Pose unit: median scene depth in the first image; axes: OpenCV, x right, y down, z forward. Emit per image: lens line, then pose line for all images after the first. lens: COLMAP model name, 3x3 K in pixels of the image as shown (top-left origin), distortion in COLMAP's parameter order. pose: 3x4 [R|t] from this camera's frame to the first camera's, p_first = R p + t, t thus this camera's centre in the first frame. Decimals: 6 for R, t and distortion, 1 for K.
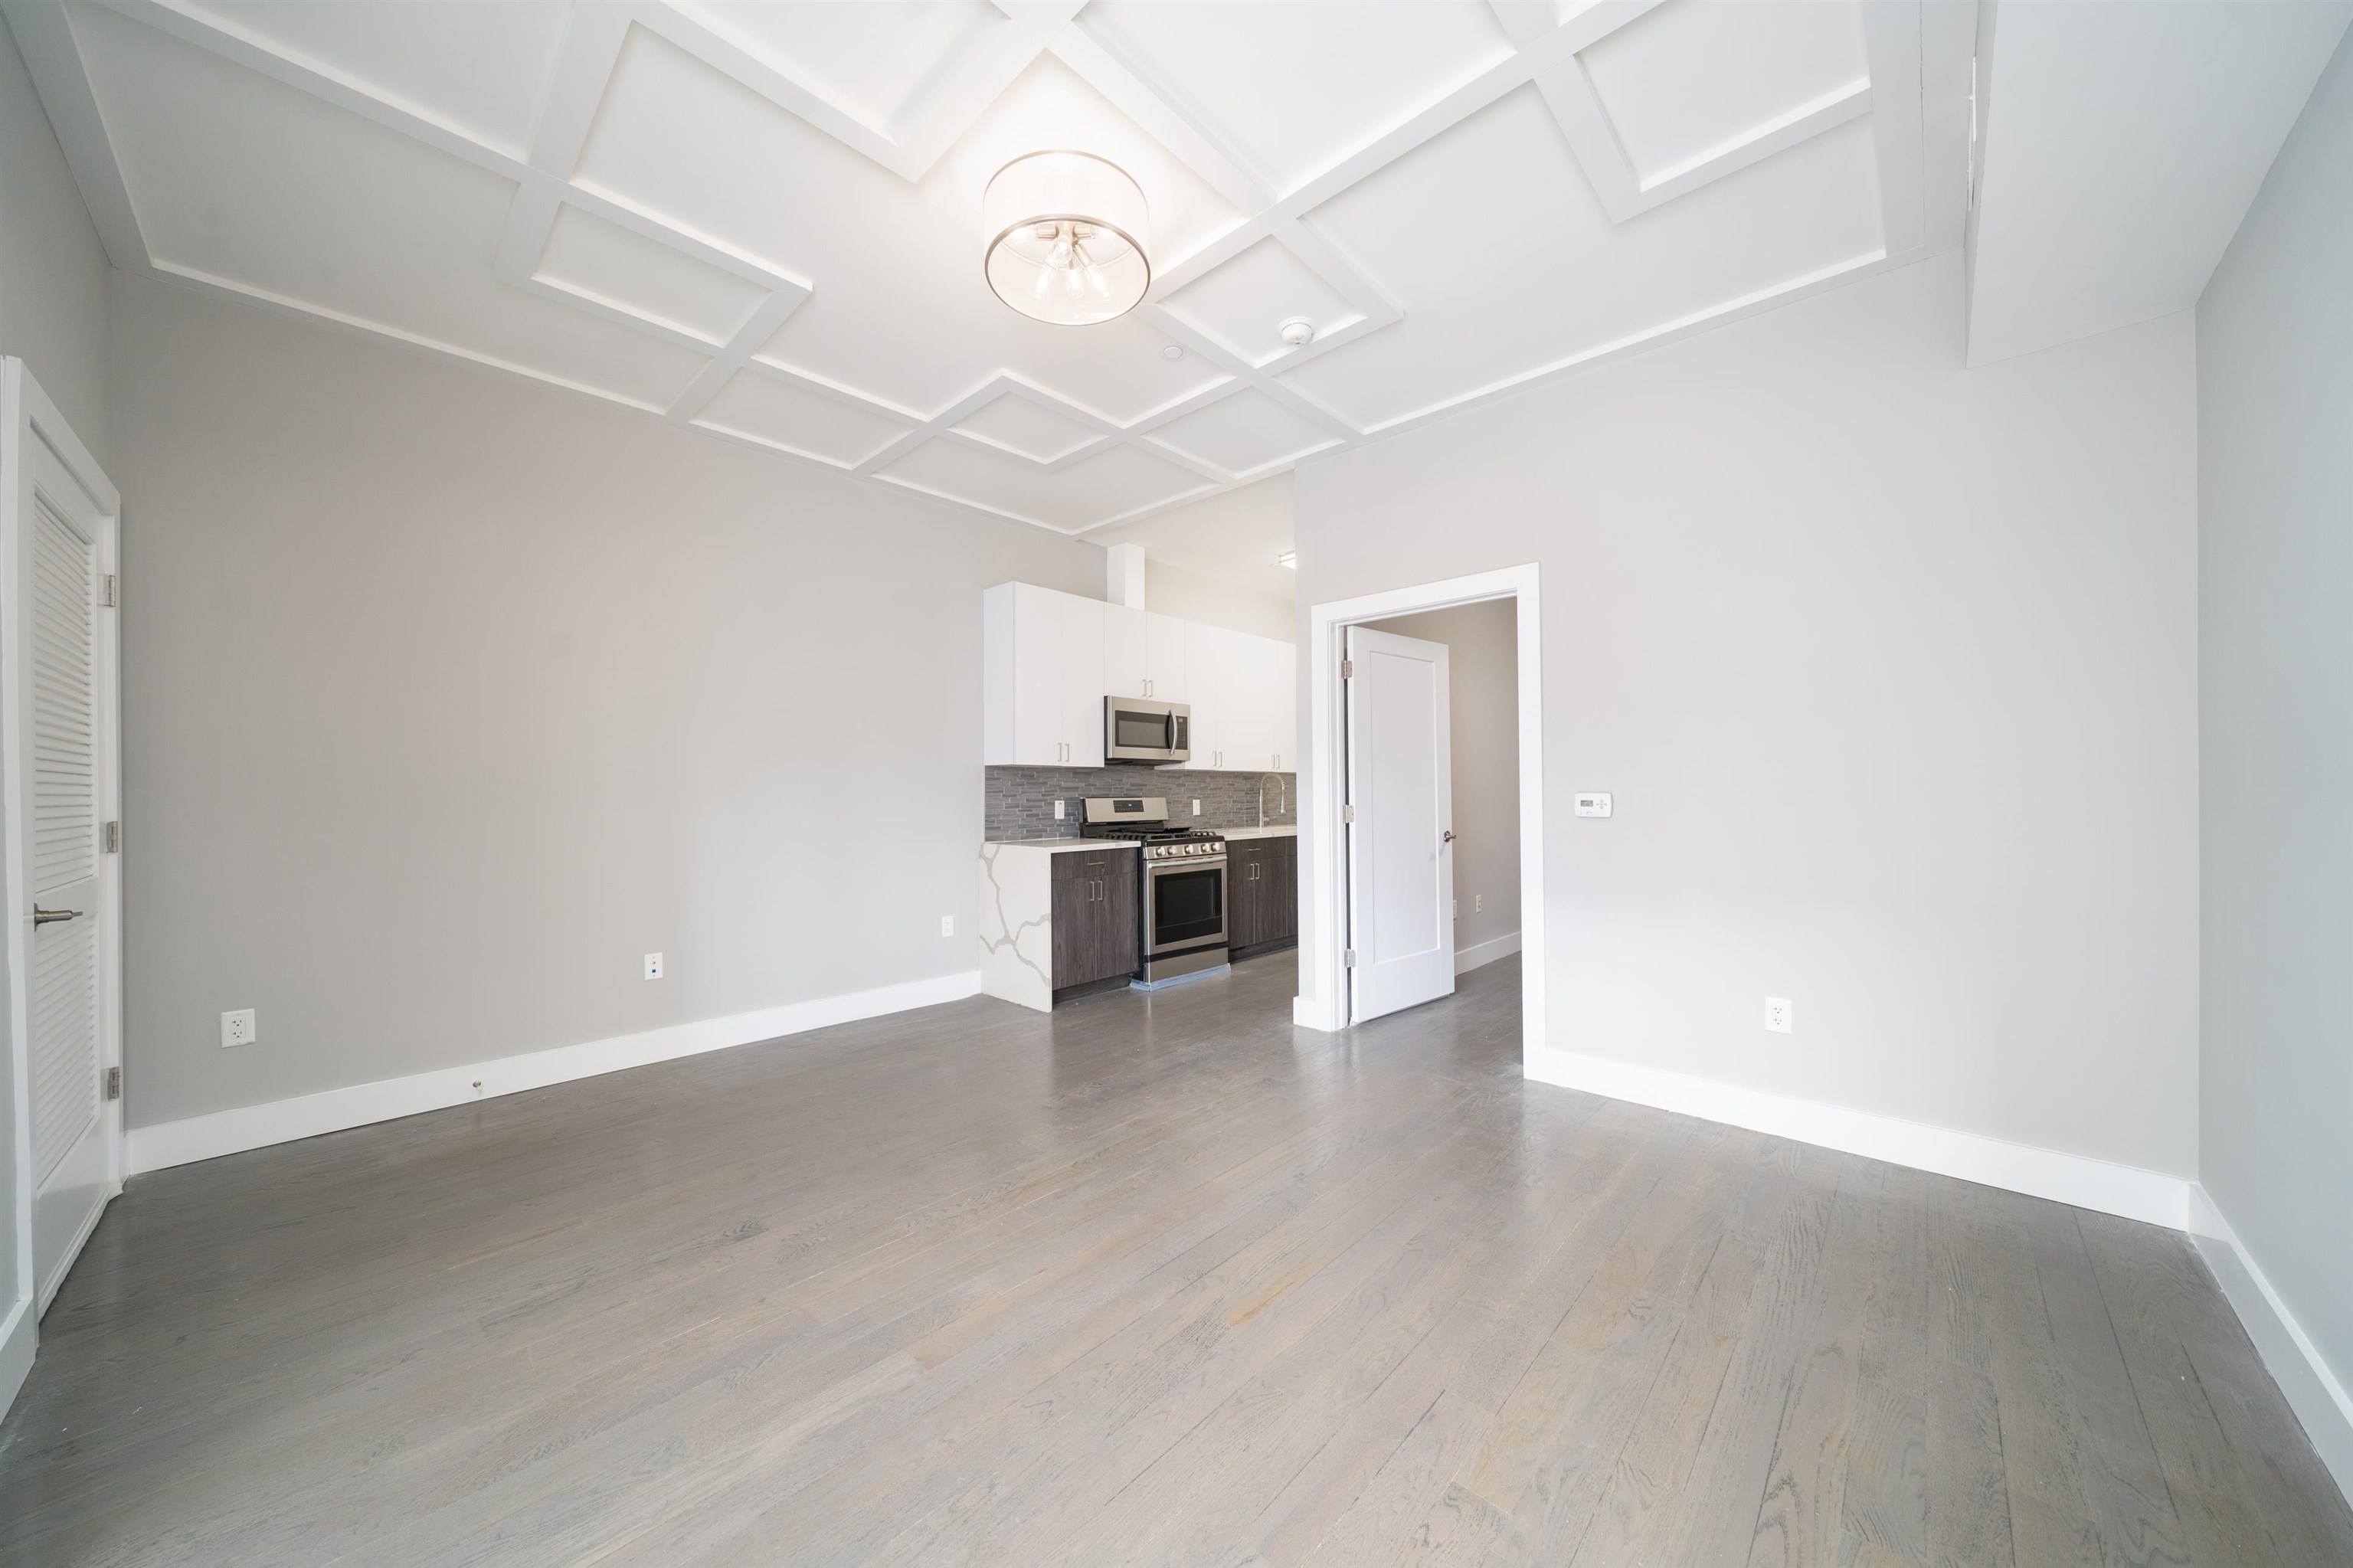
lens RADIAL K [[807.8, 0, 1166.4], [0, 807.8, 791.3], [0, 0, 1]] dist [-0.001981, 0.000073]
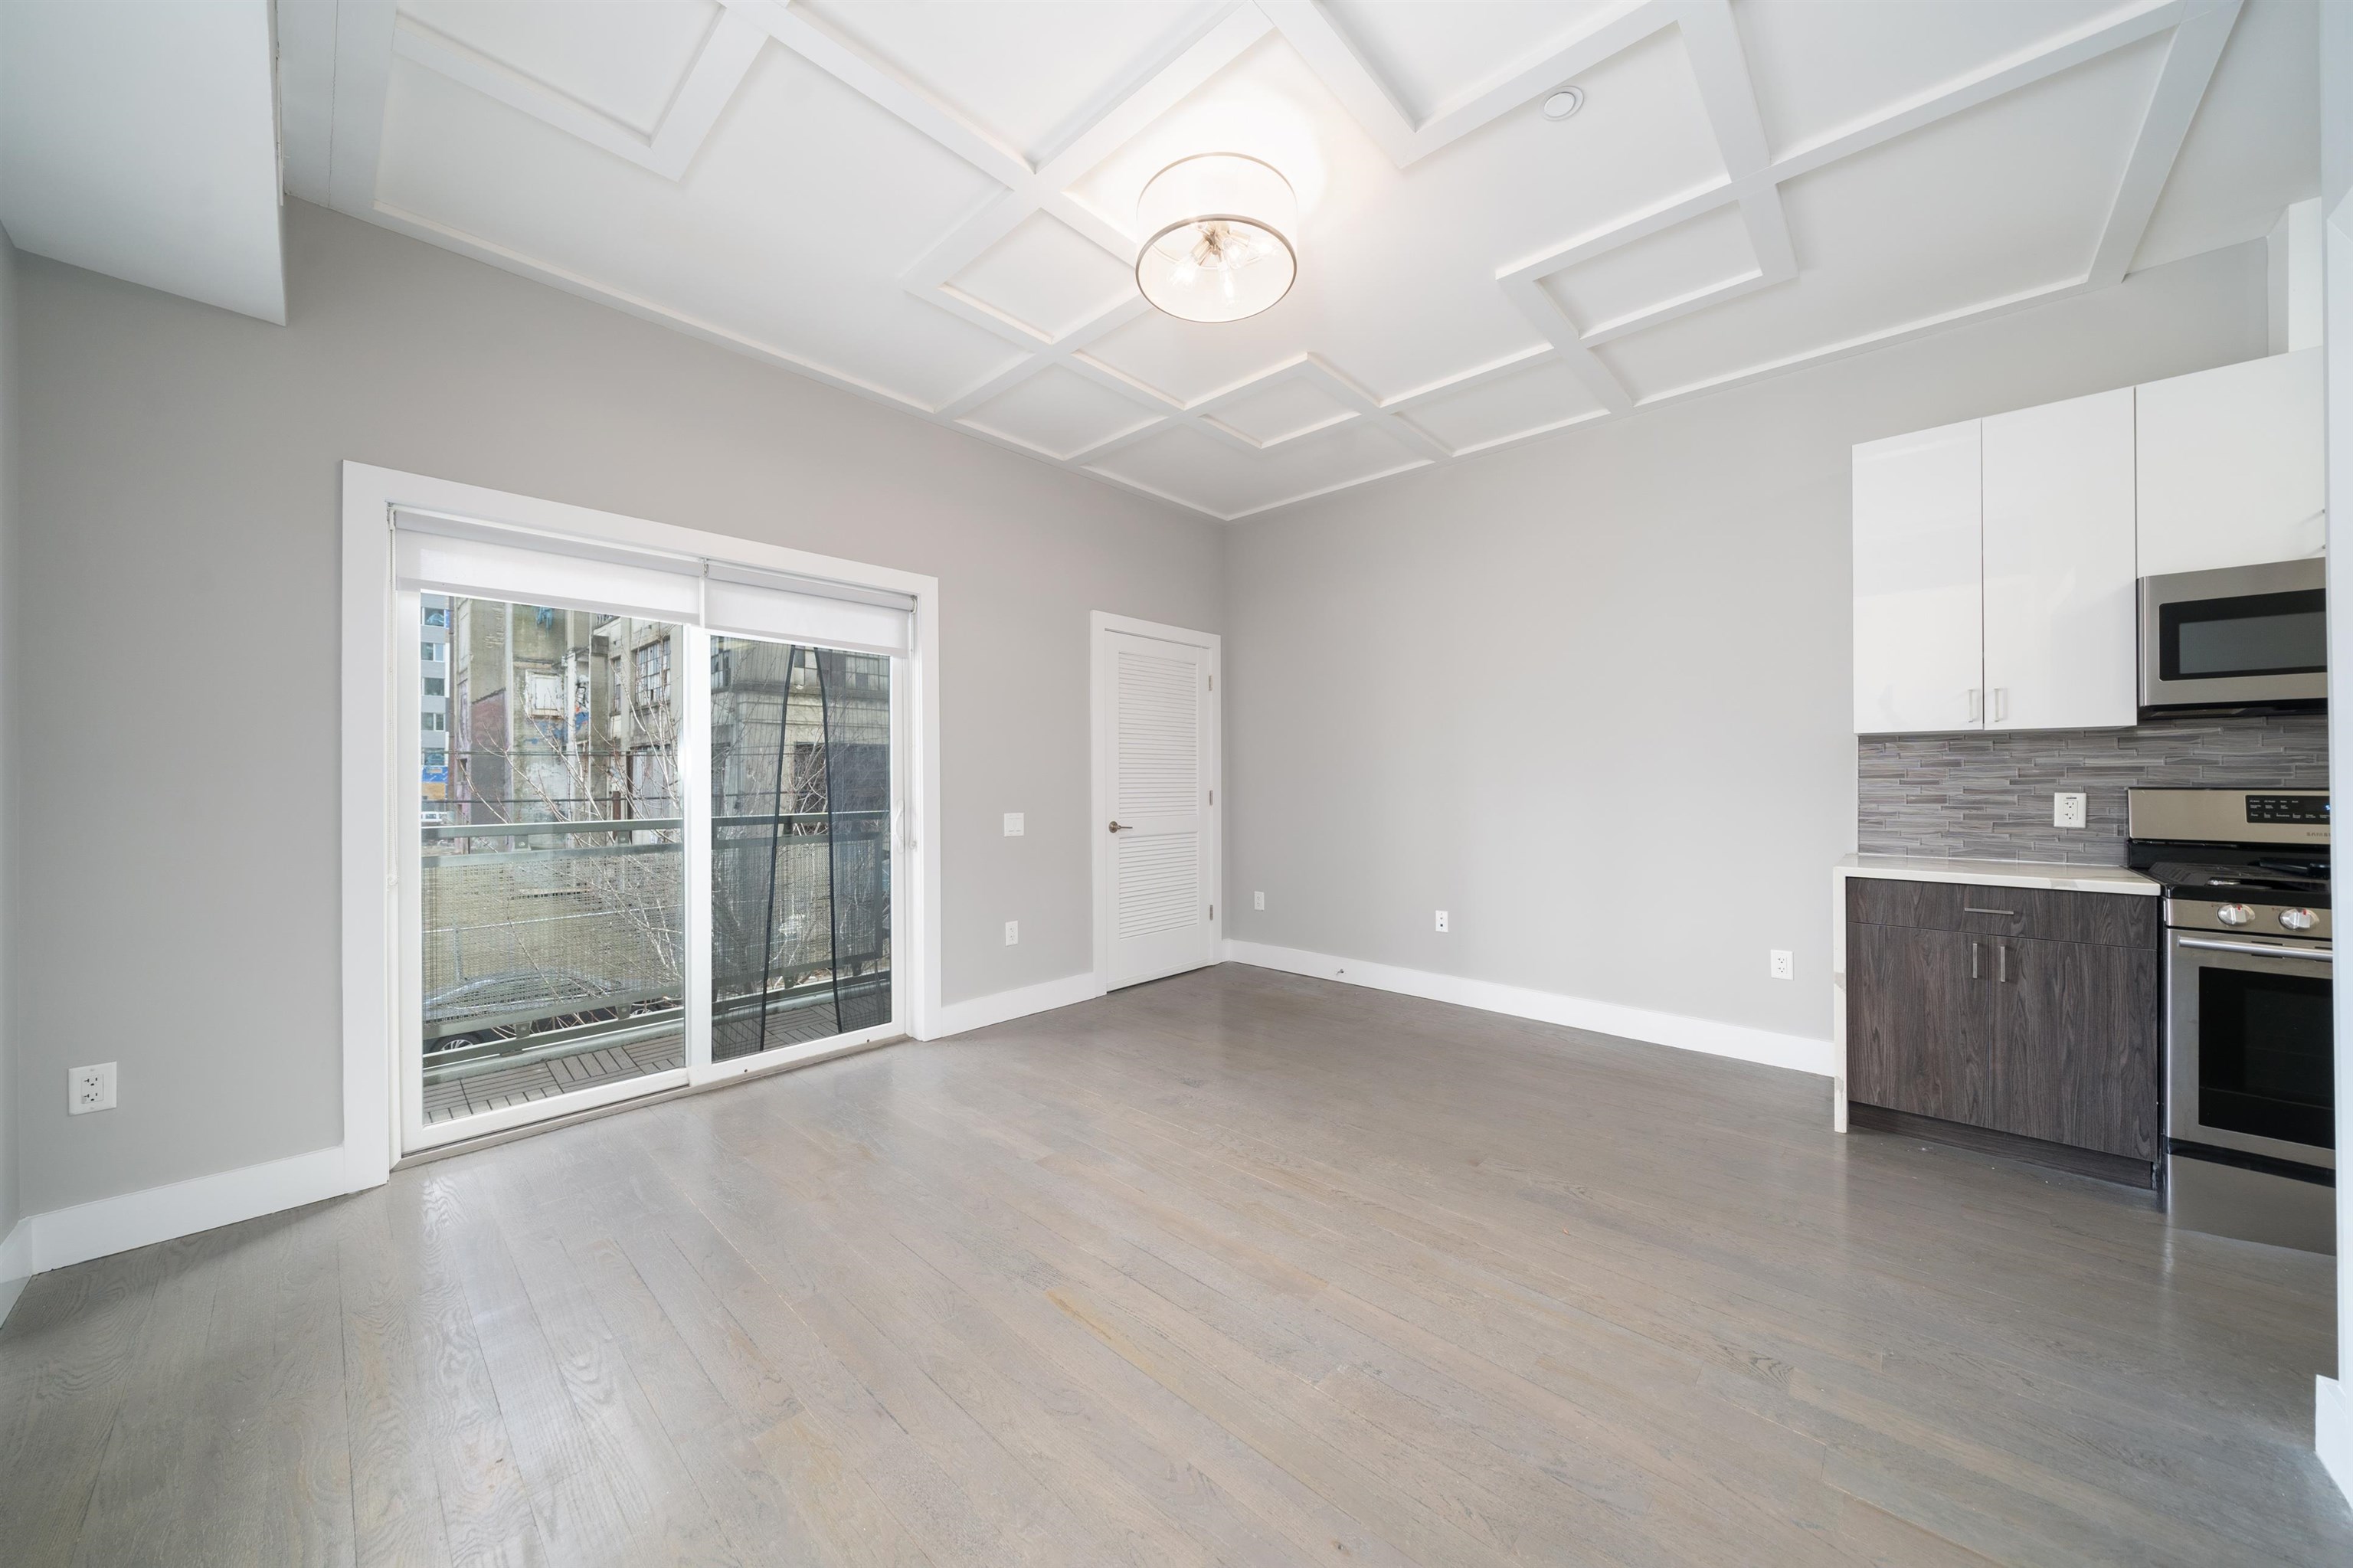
lens RADIAL K [[807.8, 0, 1166.4], [0, 807.8, 778.6], [0, 0, 1]] dist [-0.001981, 0.000073]
pose [[0.007418, 0.003945, -0.999965, 0.584475], [0.003417, 0.999986, 0.003970, -0.002915], [0.999967, -0.003447, 0.007405, 0.597398]]
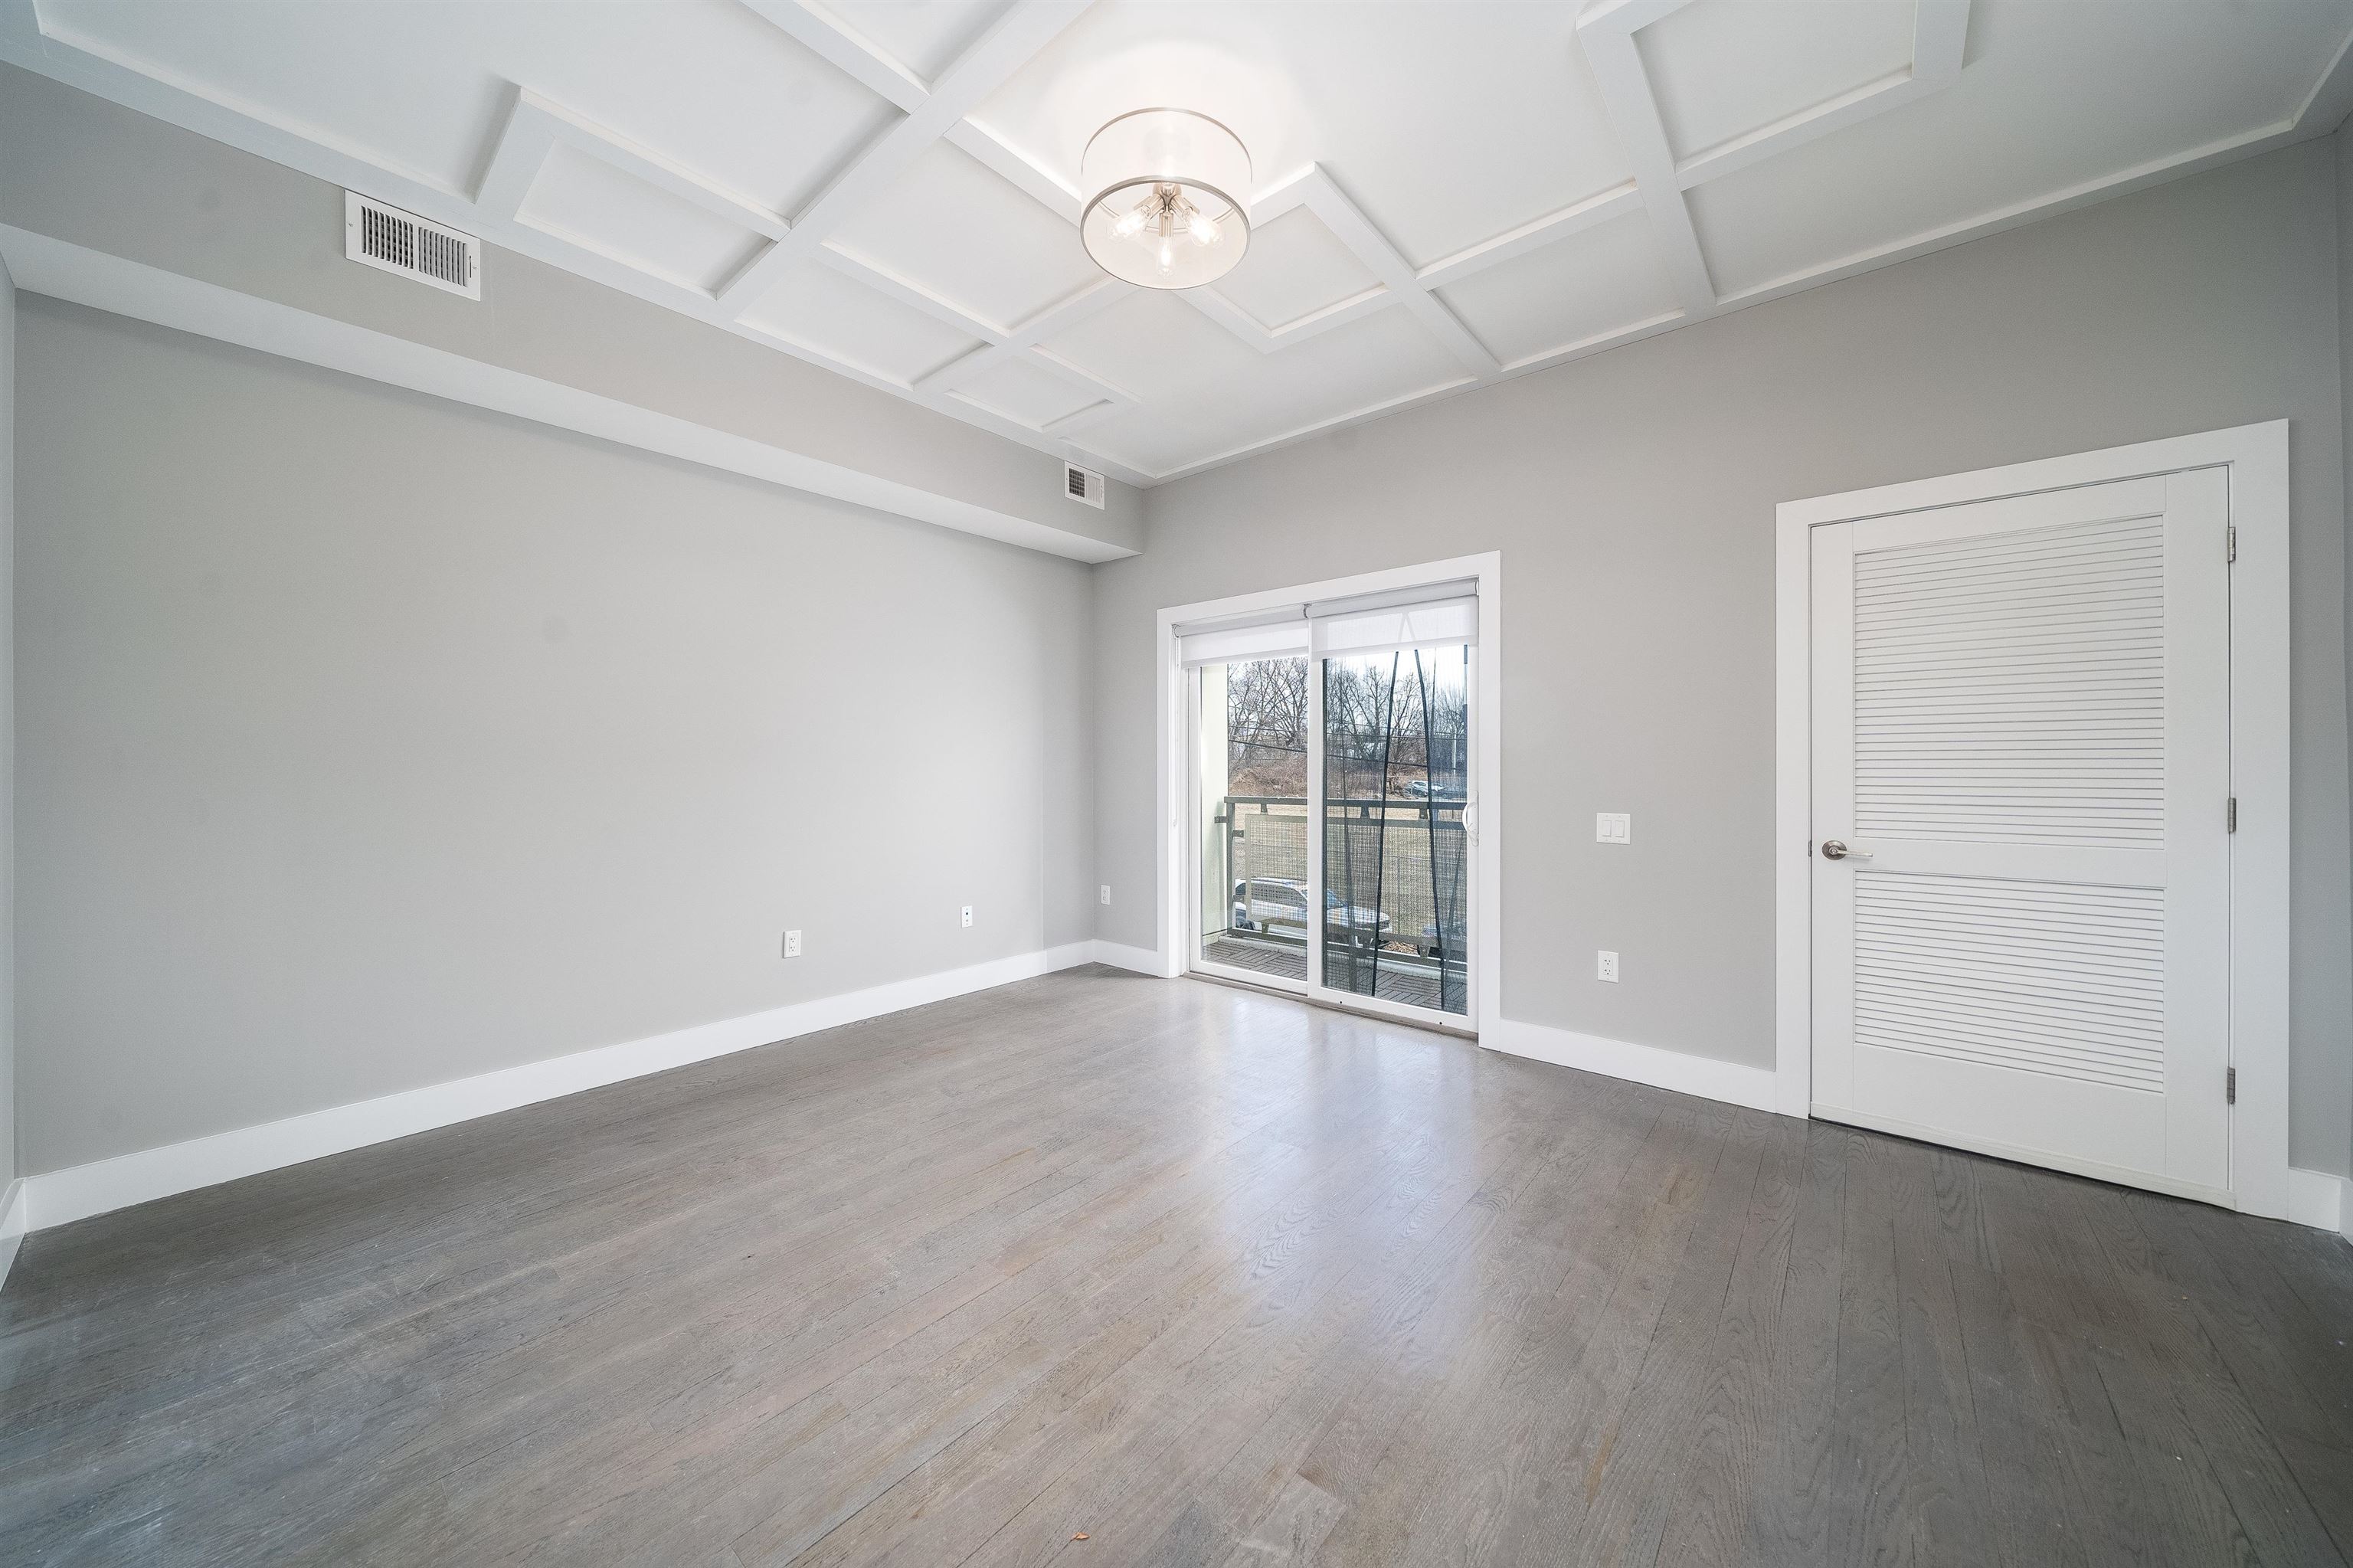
lens RADIAL K [[807.8, 0, 1179.0], [0, 807.8, 764.1], [0, 0, 1]] dist [-0.001981, 0.000073]
pose [[-0.997822, 0.005334, -0.065741, -0.042675], [0.005450, 0.999984, -0.001599, -0.006172], [0.065732, -0.001953, -0.997835, 1.269457]]
